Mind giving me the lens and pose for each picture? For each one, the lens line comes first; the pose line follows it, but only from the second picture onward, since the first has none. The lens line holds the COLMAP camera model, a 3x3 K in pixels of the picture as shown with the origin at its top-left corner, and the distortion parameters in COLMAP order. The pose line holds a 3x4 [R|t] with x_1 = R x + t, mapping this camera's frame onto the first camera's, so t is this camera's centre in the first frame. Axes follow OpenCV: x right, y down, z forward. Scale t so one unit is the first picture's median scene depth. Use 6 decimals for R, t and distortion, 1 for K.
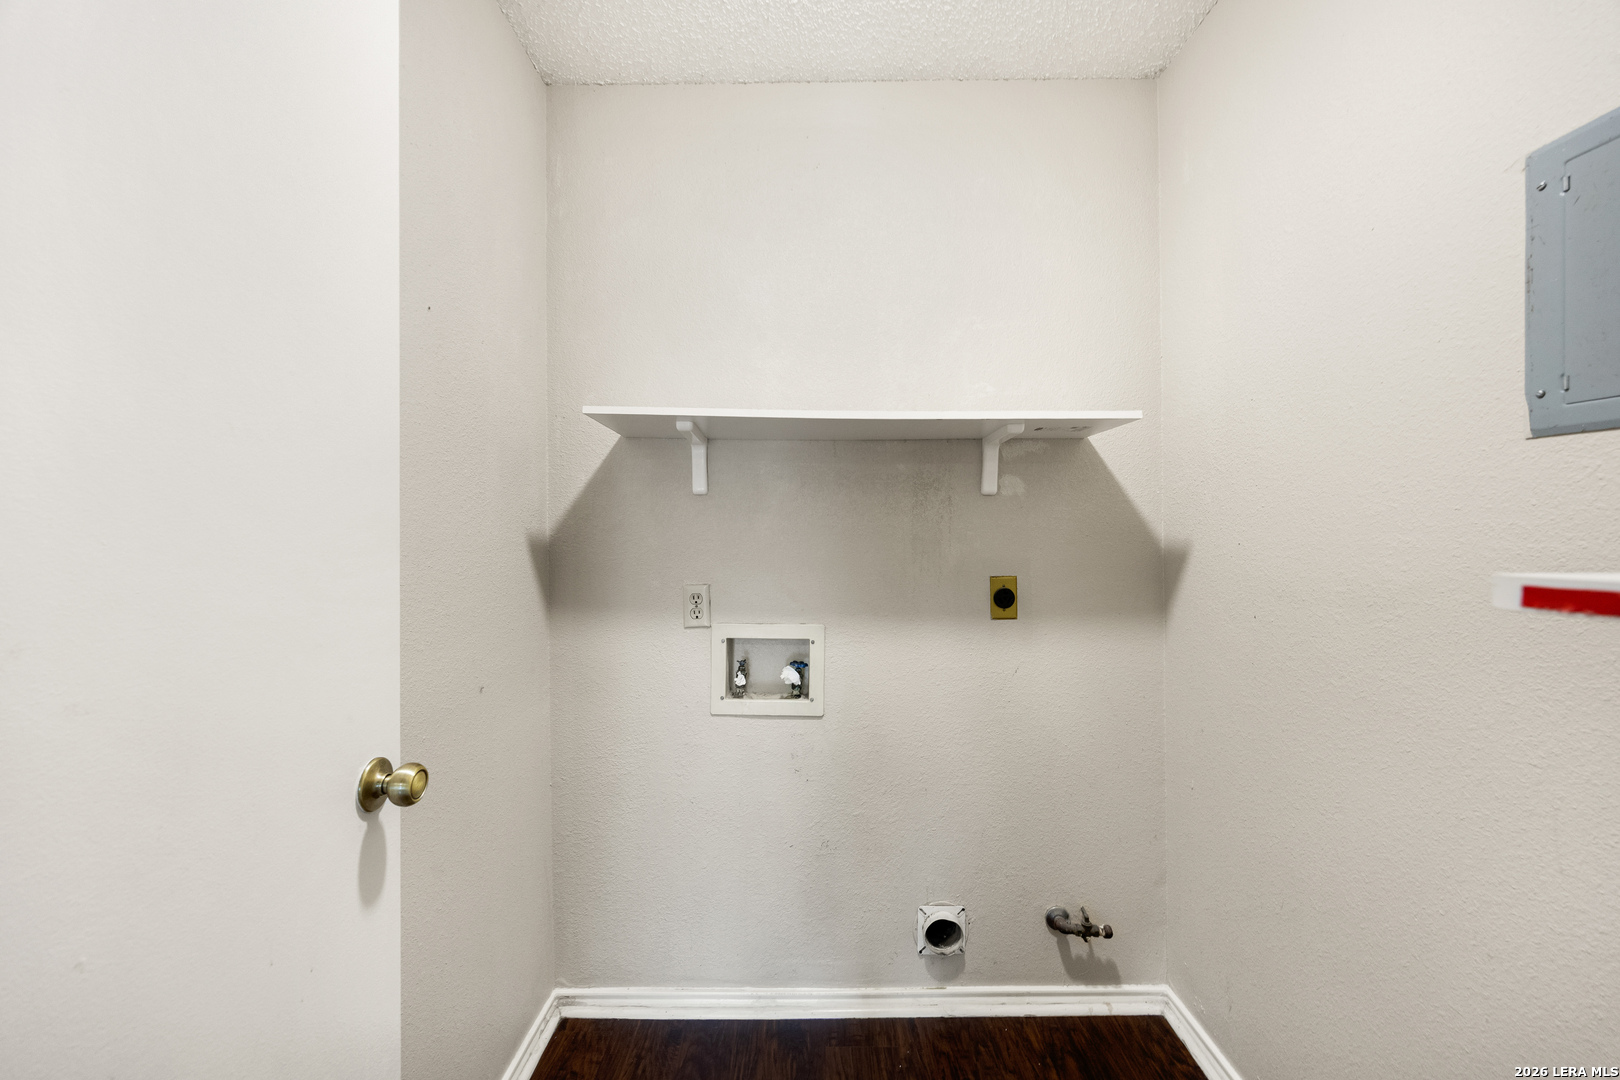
lens RADIAL K [[622.3, 0, 806.1], [0, 622.3, 536.7], [0, 0, 1]] dist [0.000191, -0.000203]
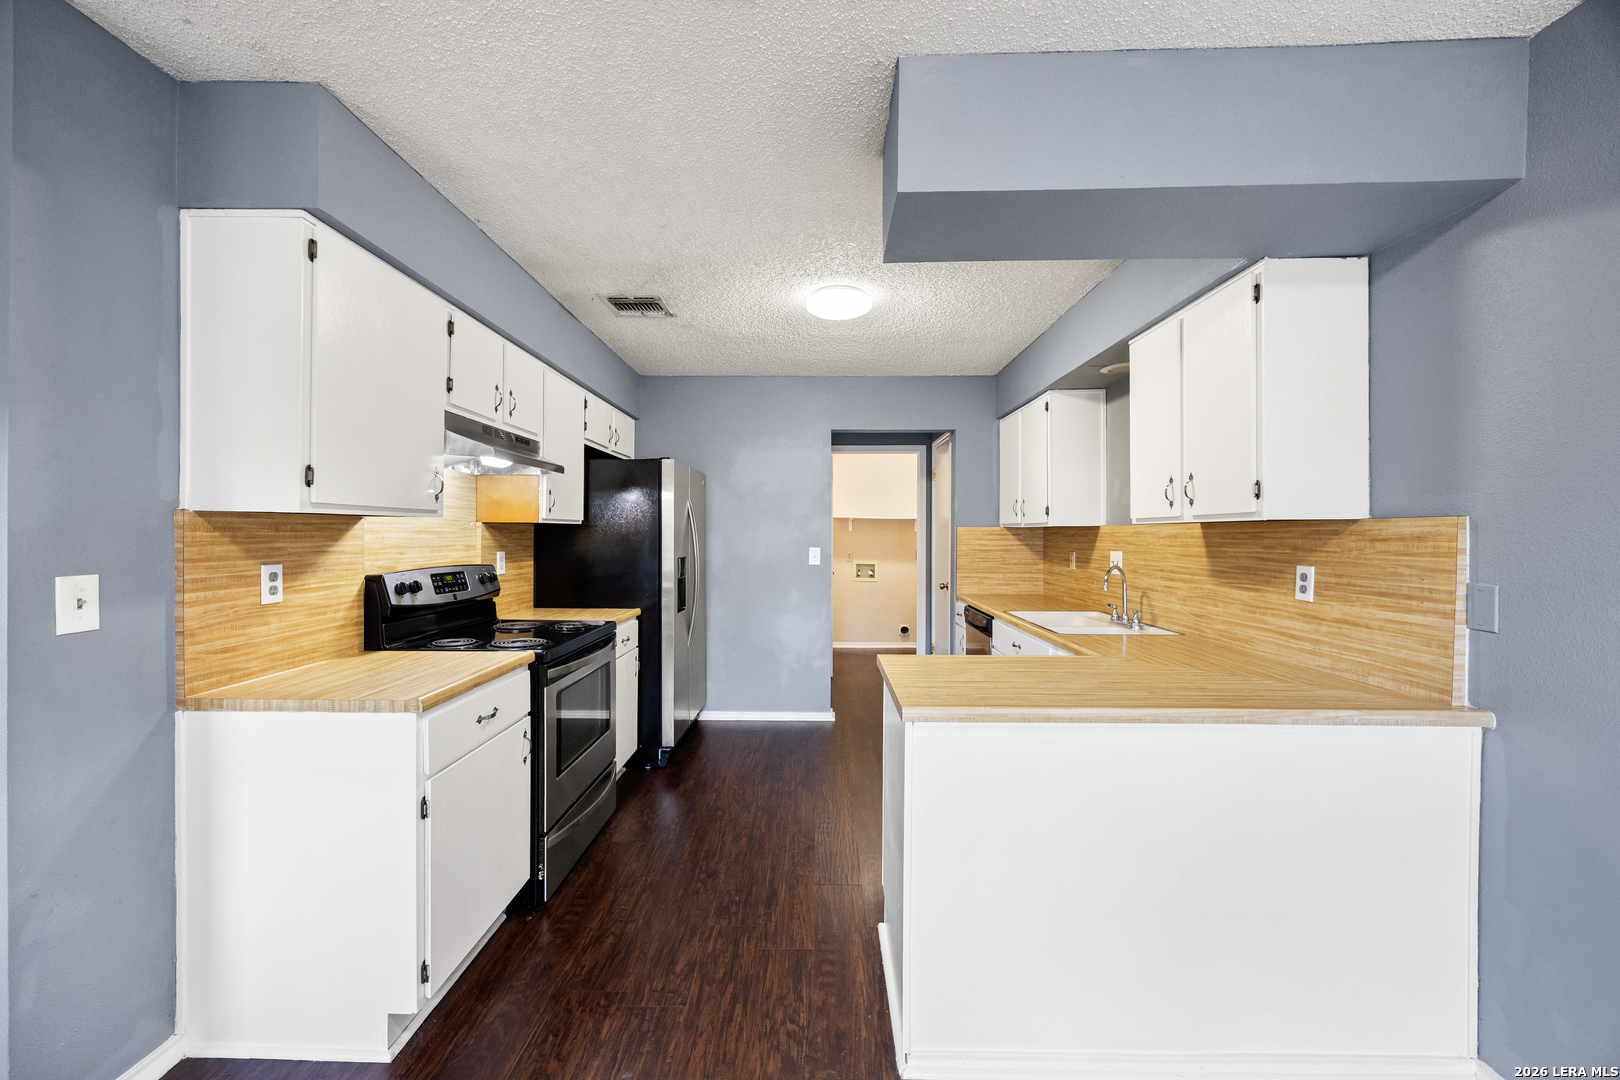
lens RADIAL K [[622.3, 0, 806.1], [0, 622.3, 536.7], [0, 0, 1]] dist [0.000191, -0.000203]
pose [[0.999561, 0.002278, -0.029544, -0.355651], [-0.002152, 0.999988, 0.004299, -0.050636], [0.029553, -0.004233, 0.999554, -3.471844]]
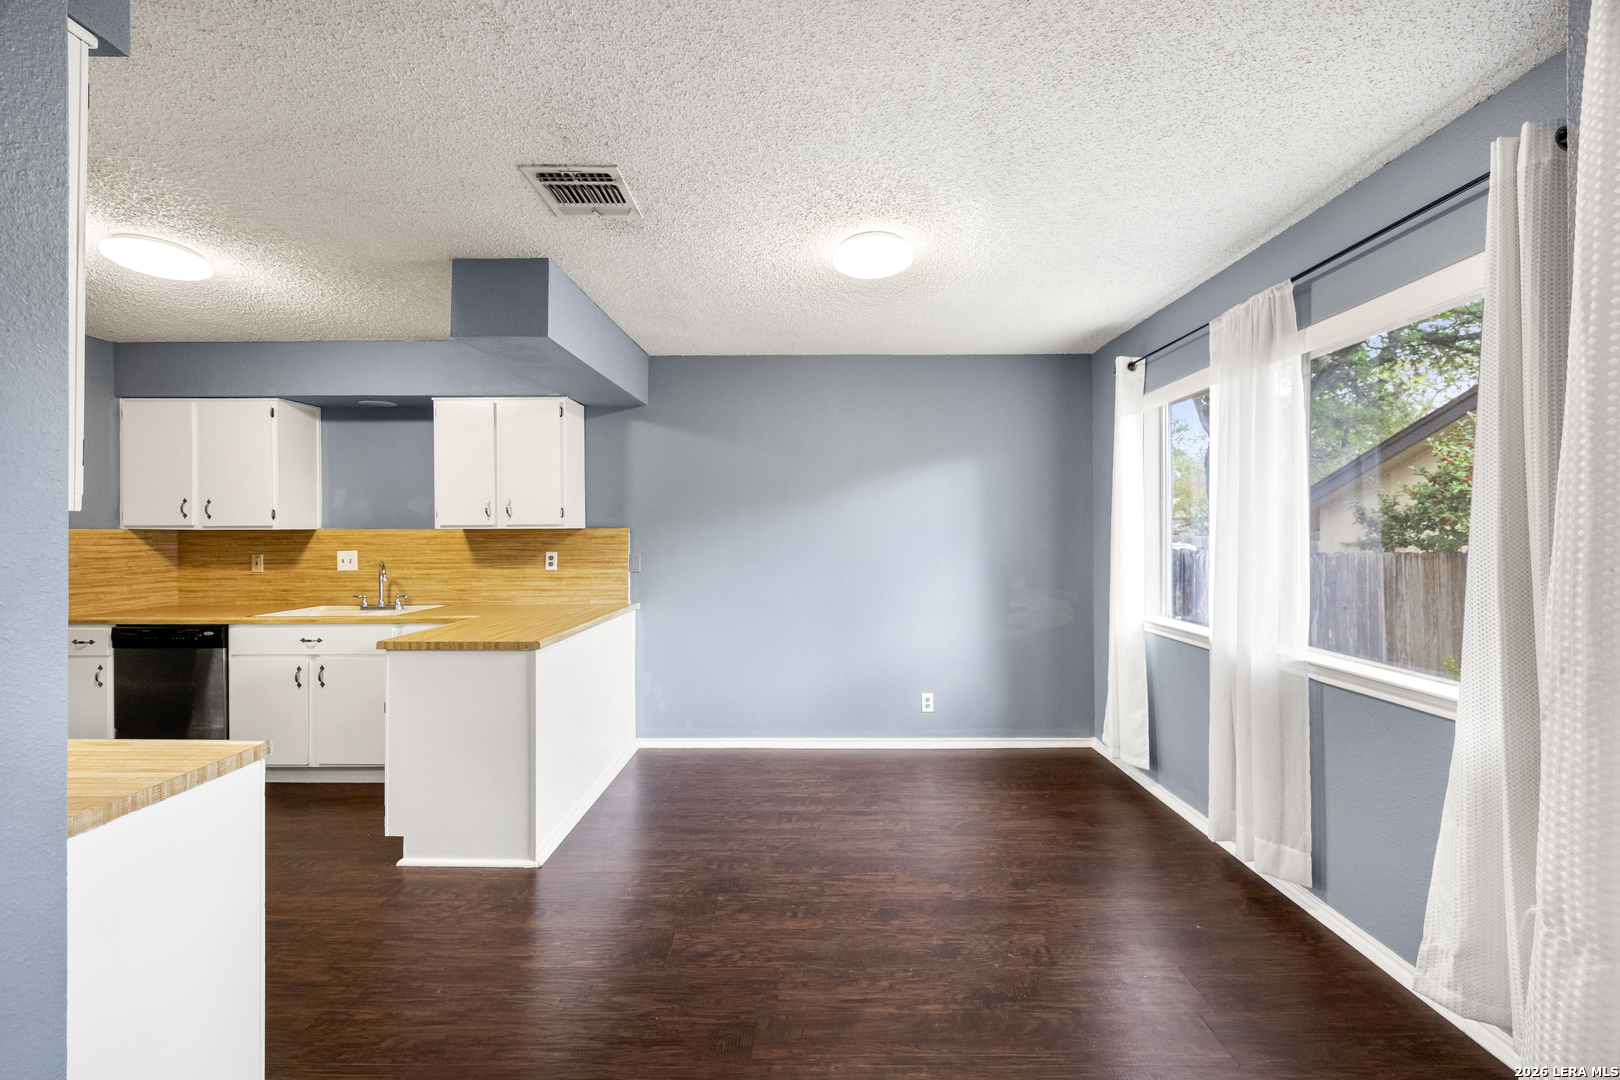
lens RADIAL K [[622.3, 0, 806.1], [0, 622.3, 536.7], [0, 0, 1]] dist [0.000191, -0.000203]
pose [[0.025654, -0.005339, 0.999657, -1.744863], [0.004879, 0.999974, 0.005215, -0.055368], [-0.999659, 0.004743, 0.025680, -3.241166]]
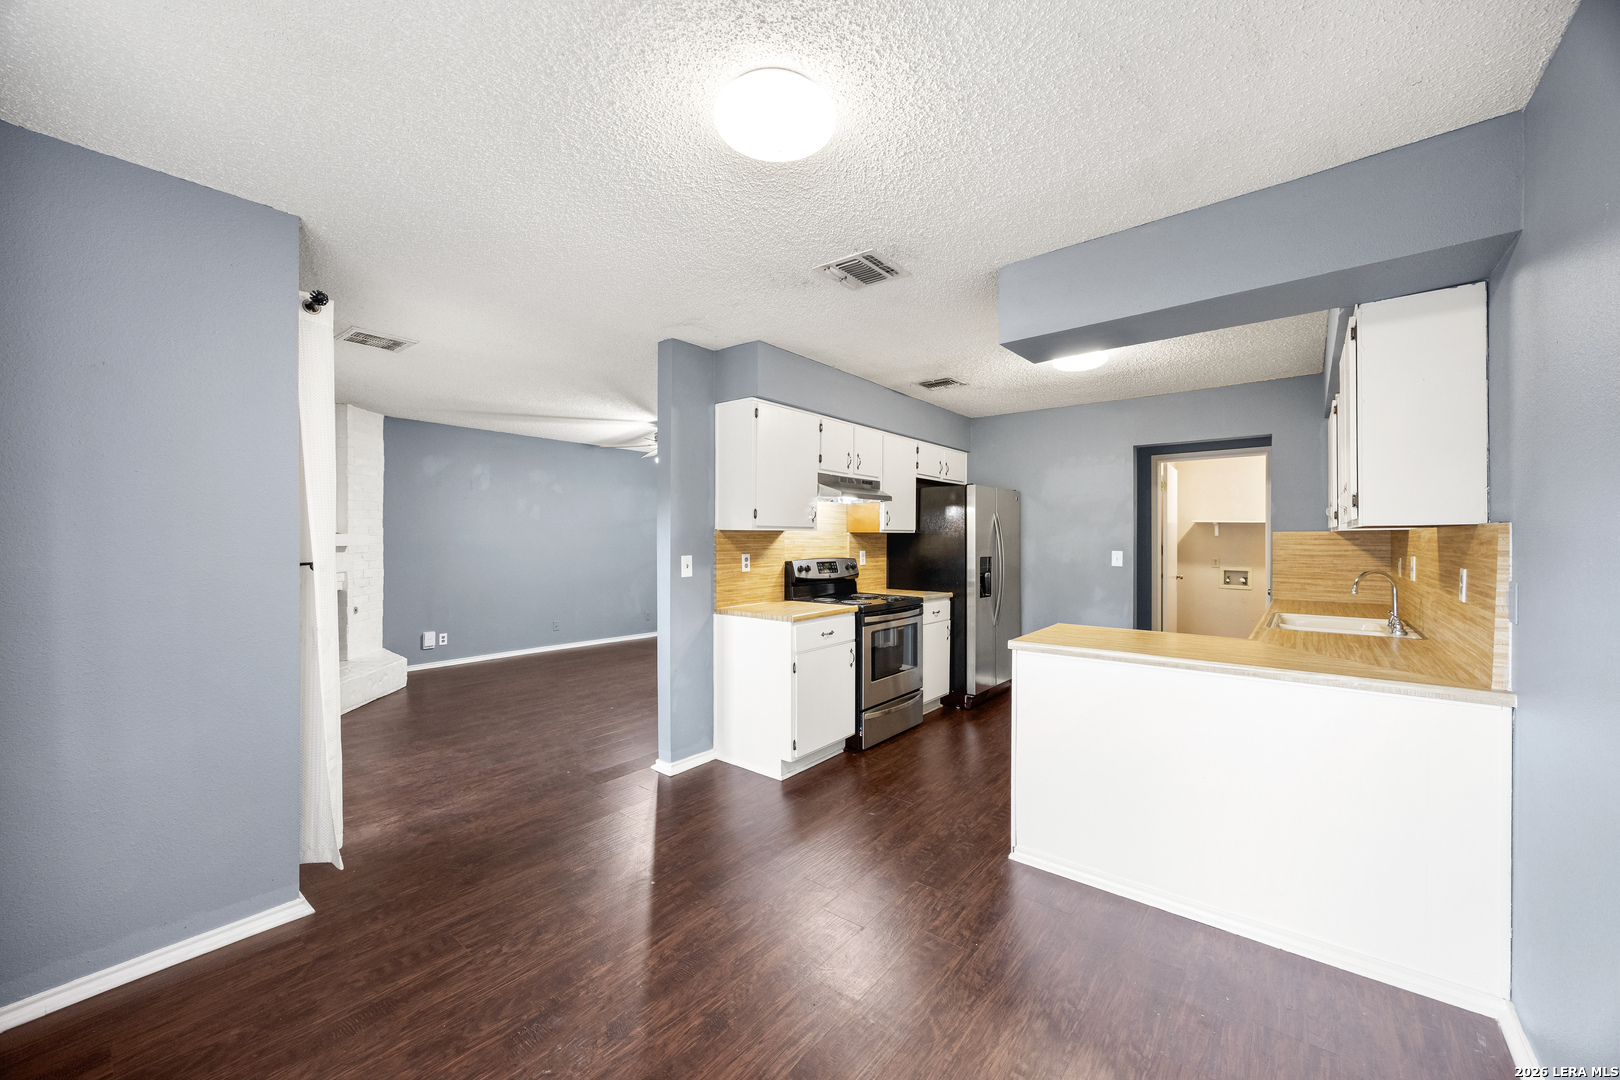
lens RADIAL K [[614.4, 0, 810.0], [0, 614.4, 540.0], [0, 0, 1]] dist [-0.002163, -0.000203]
pose [[0.771078, 0.000675, -0.636740, 0.362486], [0.000149, 0.999999, 0.001241, -0.050544], [0.636741, -0.001052, 0.771077, -4.064726]]
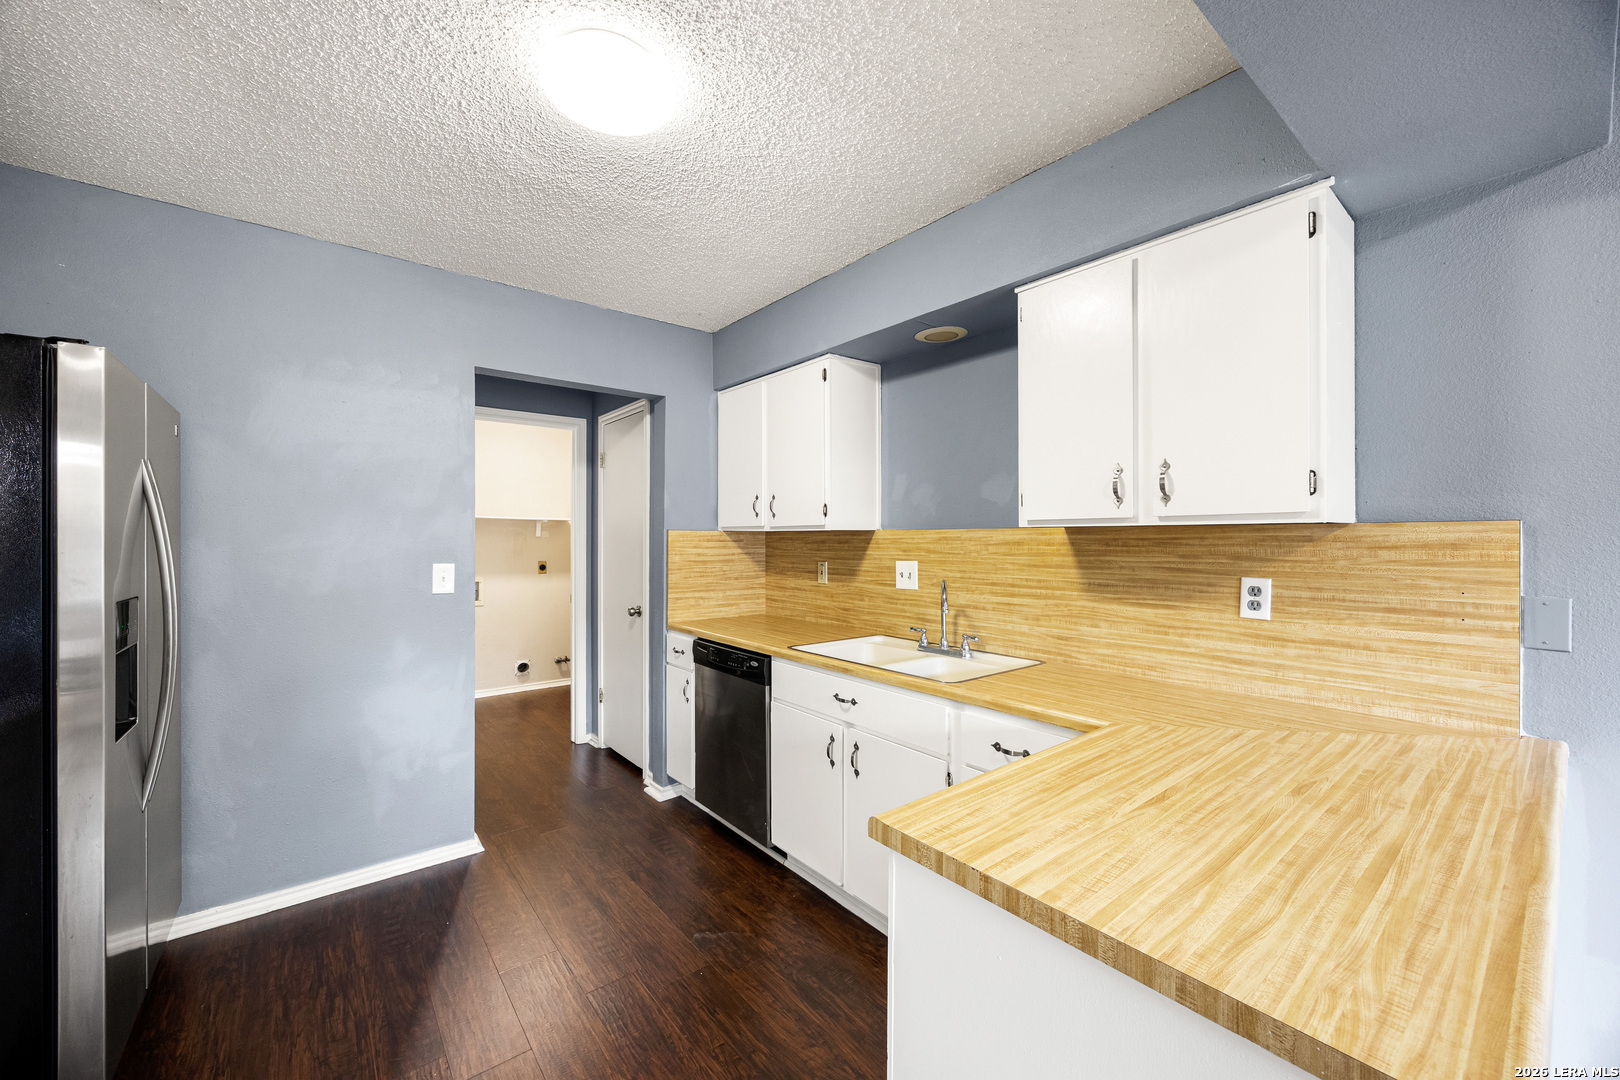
lens RADIAL K [[622.3, 0, 806.1], [0, 622.3, 536.7], [0, 0, 1]] dist [0.000191, -0.000203]
pose [[0.786551, 0.003558, 0.617516, -0.650757], [-0.000698, 0.999988, -0.004873, -0.053577], [-0.617526, 0.003402, 0.786543, -2.569190]]
